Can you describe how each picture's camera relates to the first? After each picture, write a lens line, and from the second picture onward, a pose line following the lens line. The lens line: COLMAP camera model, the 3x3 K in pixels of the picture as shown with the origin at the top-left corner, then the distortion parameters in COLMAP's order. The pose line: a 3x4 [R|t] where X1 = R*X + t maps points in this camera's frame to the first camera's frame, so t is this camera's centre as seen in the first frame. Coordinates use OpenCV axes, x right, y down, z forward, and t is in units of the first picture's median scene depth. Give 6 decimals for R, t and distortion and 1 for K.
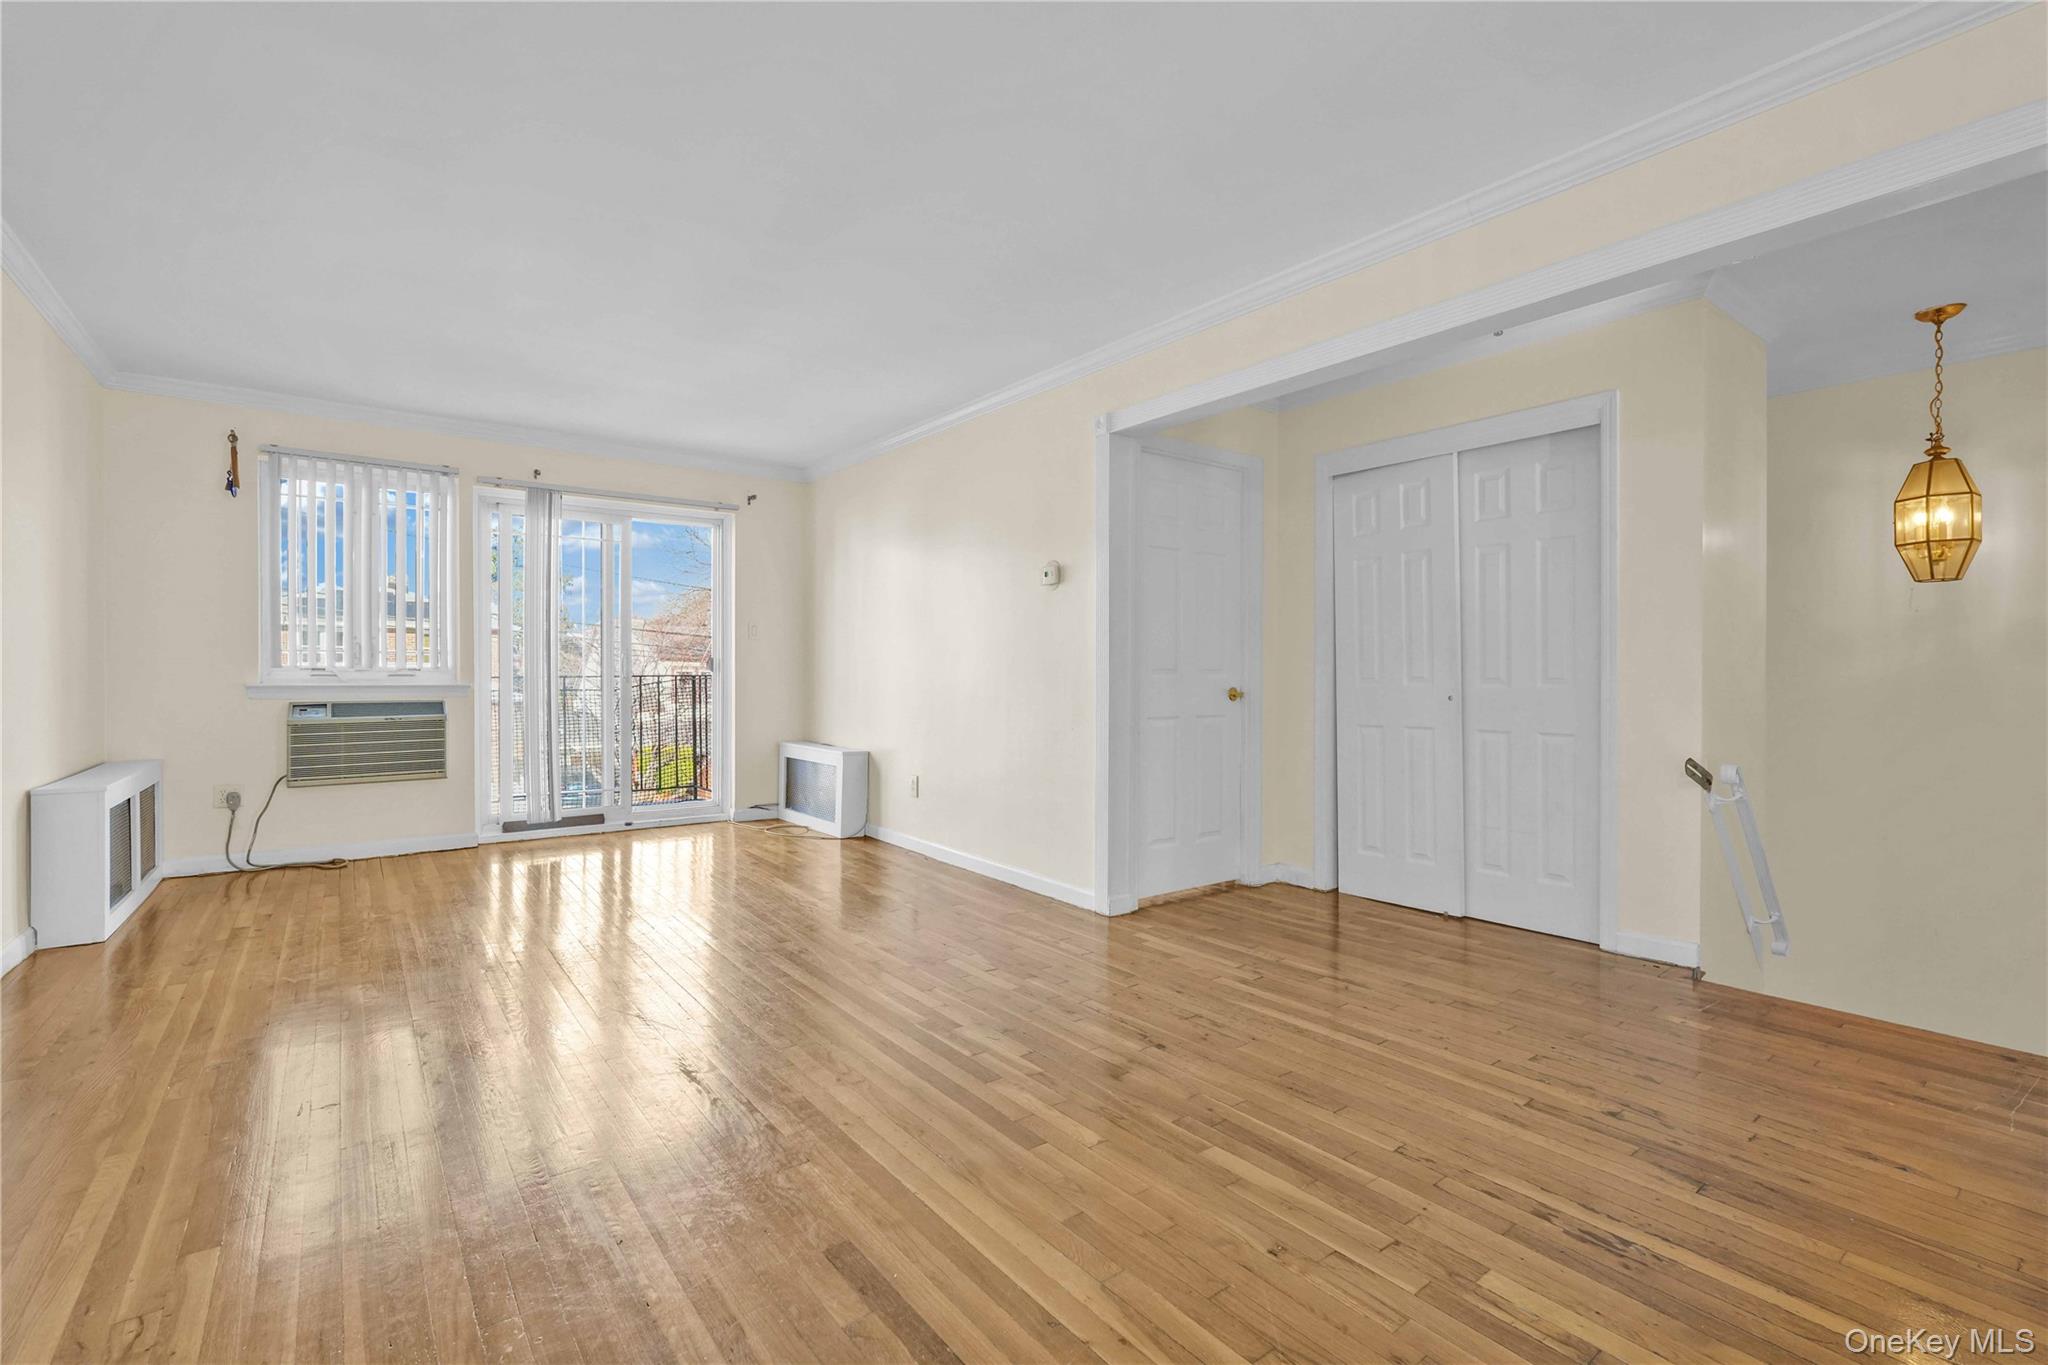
lens RADIAL K [[903.8, 0, 1024.2], [0, 903.8, 669.4], [0, 0, 1]] dist [-0.015086, 0.007662]
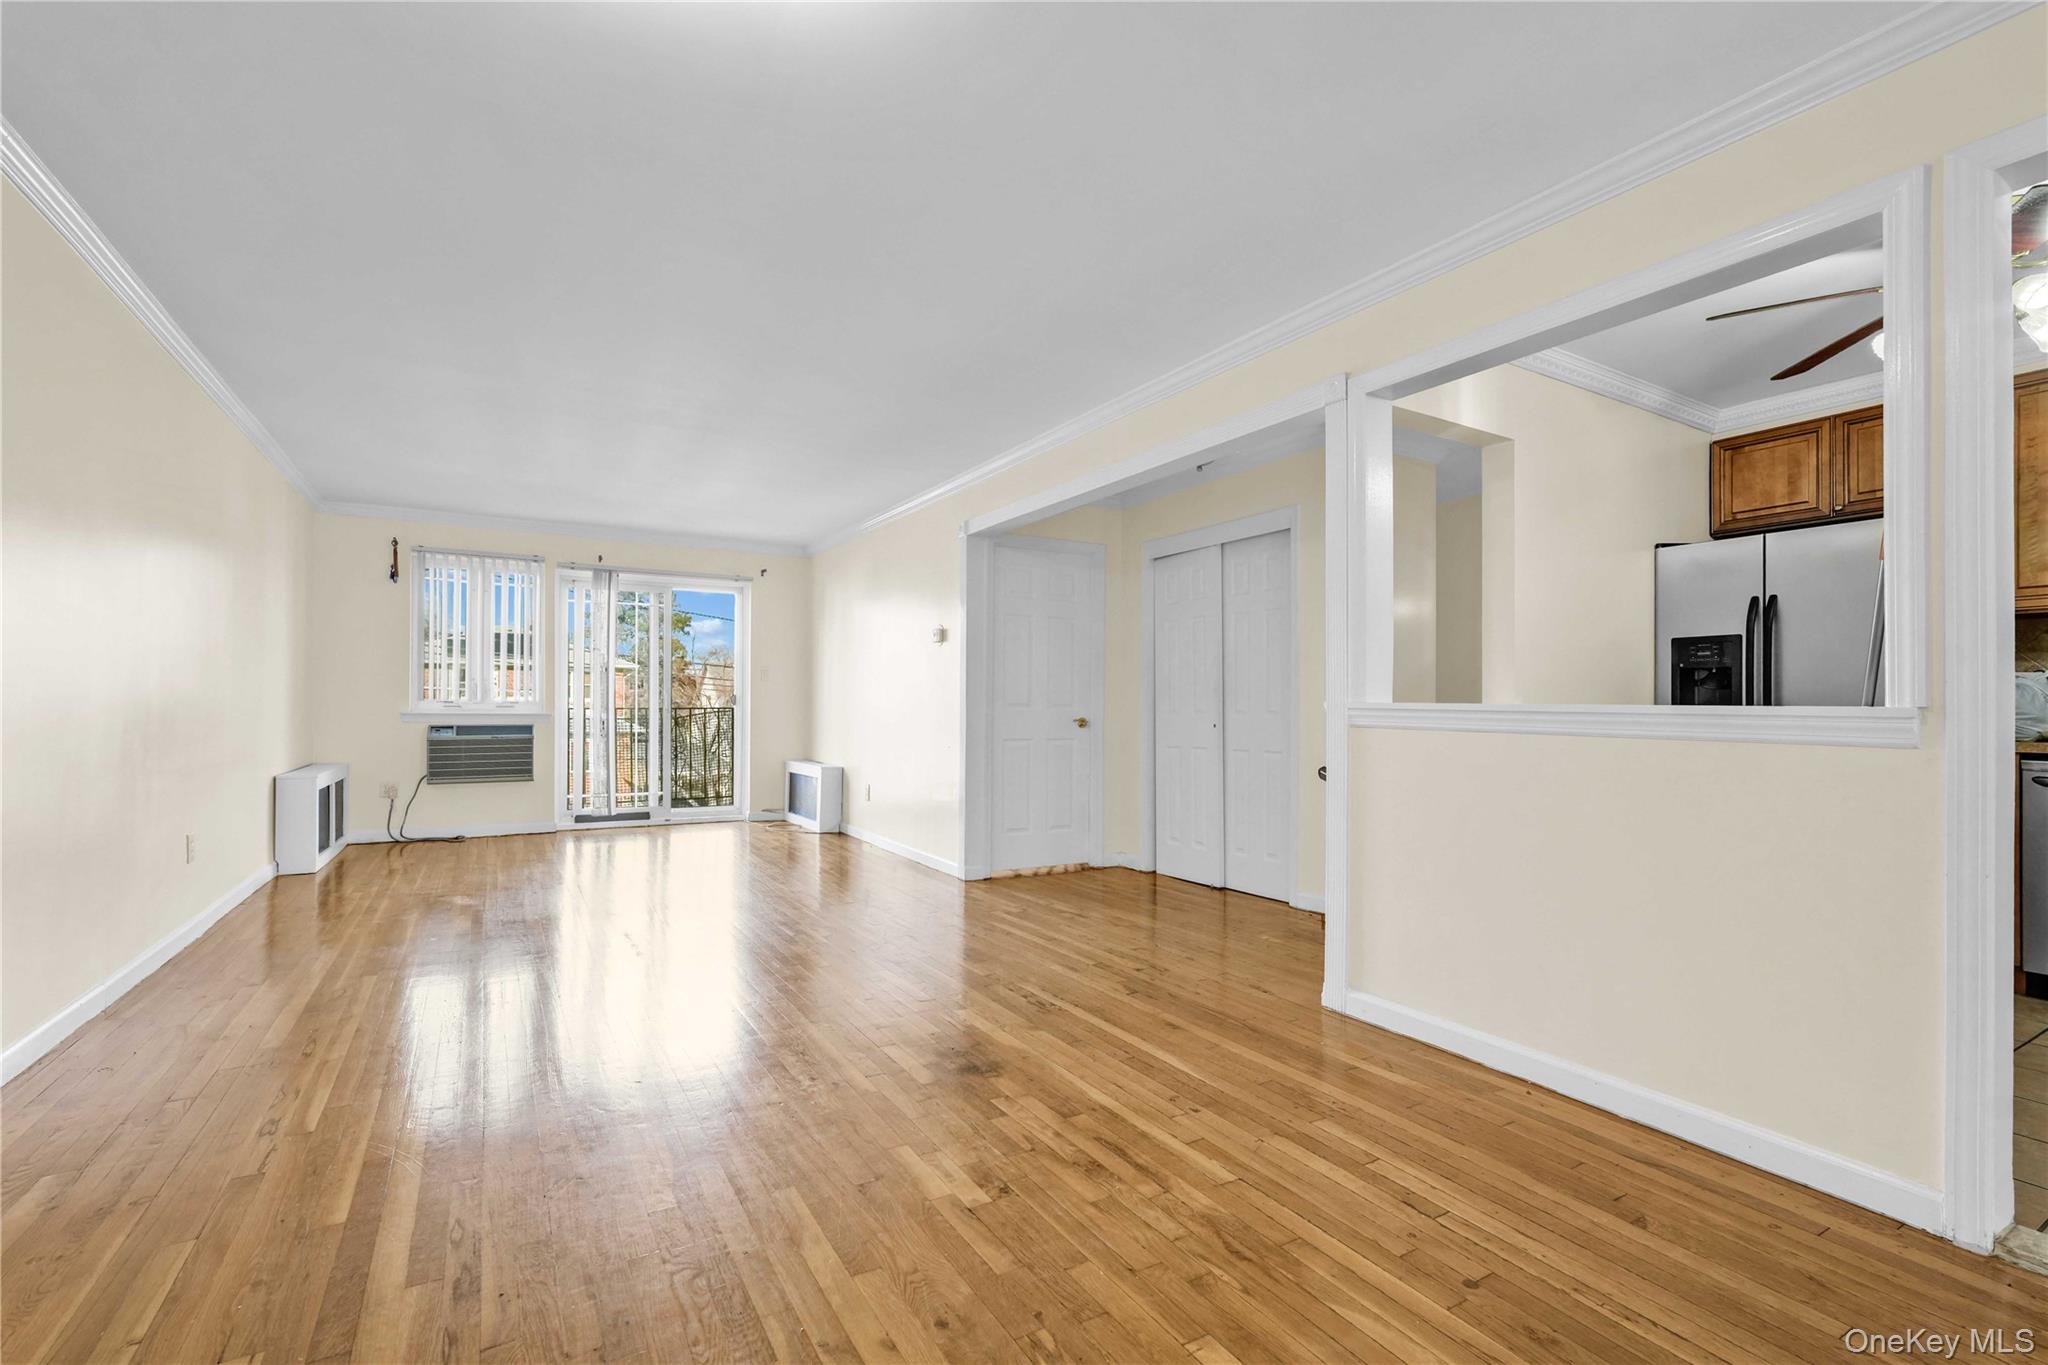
lens RADIAL K [[894.6, 0, 1022.5], [0, 894.6, 700.2], [0, 0, 1]] dist [-0.004373, 0.000345]
pose [[0.993432, 0.003148, -0.114383, 0.287000], [-0.003988, 0.999967, -0.007114, 0.003409], [0.114357, 0.007523, 0.993411, -0.309132]]
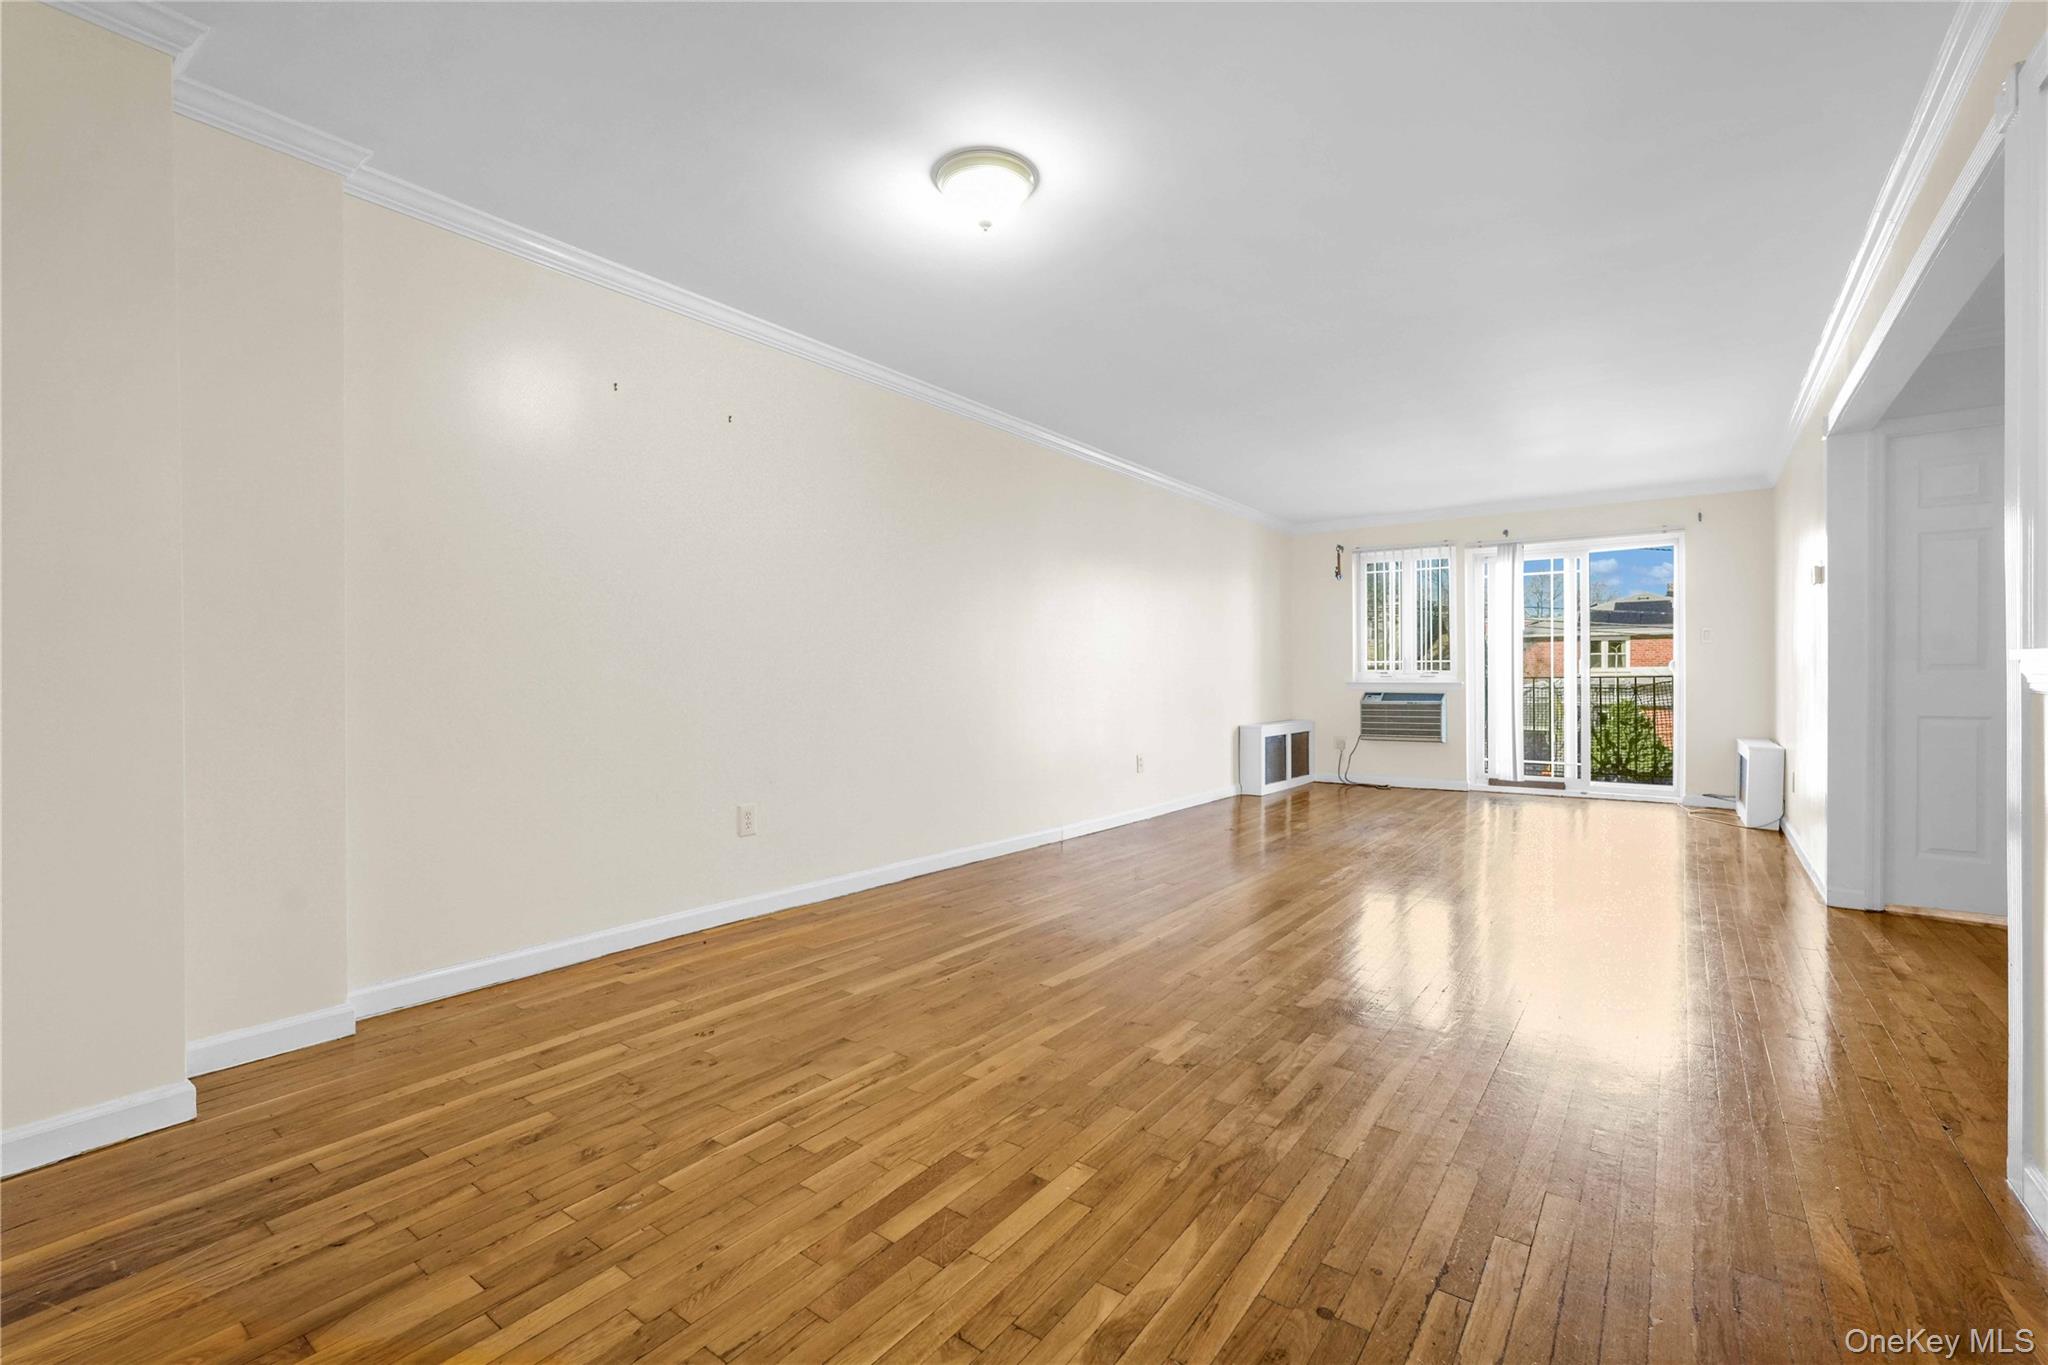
lens RADIAL K [[893.3, 0, 1033.4], [0, 893.3, 684.5], [0, 0, 1]] dist [-0.015684, 0.008710]
pose [[0.287003, 0.002138, -0.957927, 0.676582], [0.006430, 0.999971, 0.004158, 0.010735], [0.957908, -0.007353, 0.286981, -0.126383]]
